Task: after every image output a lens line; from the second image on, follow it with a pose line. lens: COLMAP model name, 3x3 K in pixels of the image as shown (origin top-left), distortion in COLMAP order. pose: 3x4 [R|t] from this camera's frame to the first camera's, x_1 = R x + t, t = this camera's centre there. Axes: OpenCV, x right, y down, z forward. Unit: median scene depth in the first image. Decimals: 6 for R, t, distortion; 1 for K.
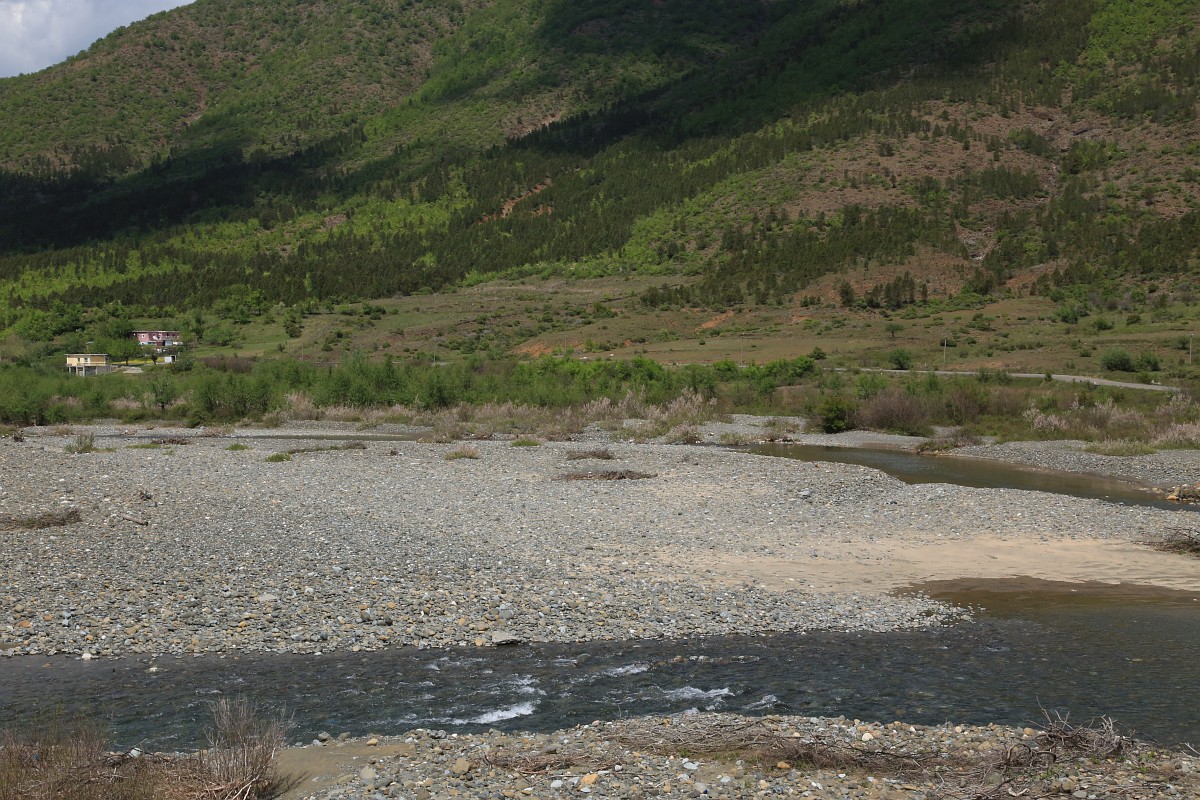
lens RADIAL K [[2087.4, 0, 600.5], [0, 2087.4, 400.2], [0, 0, 1]] dist [0.055156, 0.000000]
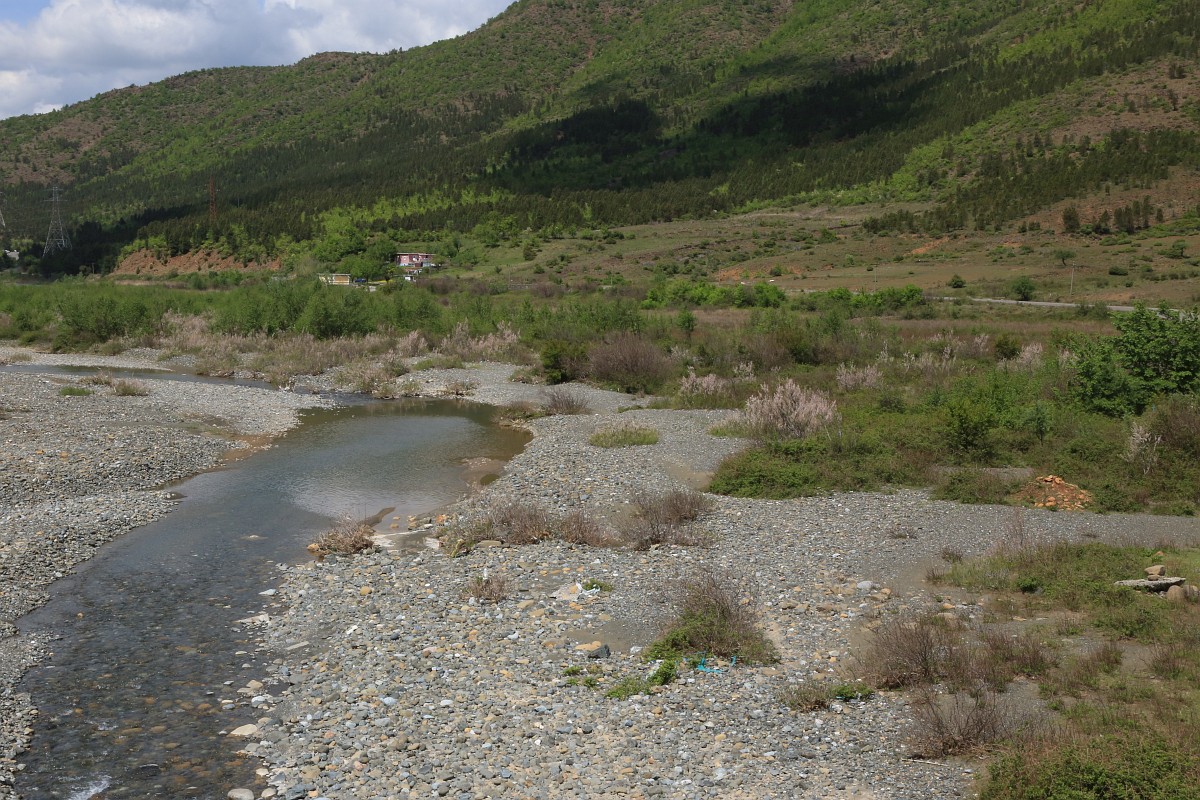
lens RADIAL K [[1660.2, 0, 599.5], [0, 1660.2, 398.1], [0, 0, 1]] dist [0.039848, 0.000000]
pose [[0.940399, 0.036030, -0.338158, 0.156577], [-0.018171, 0.998275, 0.055832, -0.006398], [0.339586, -0.046360, 0.939432, 0.172376]]
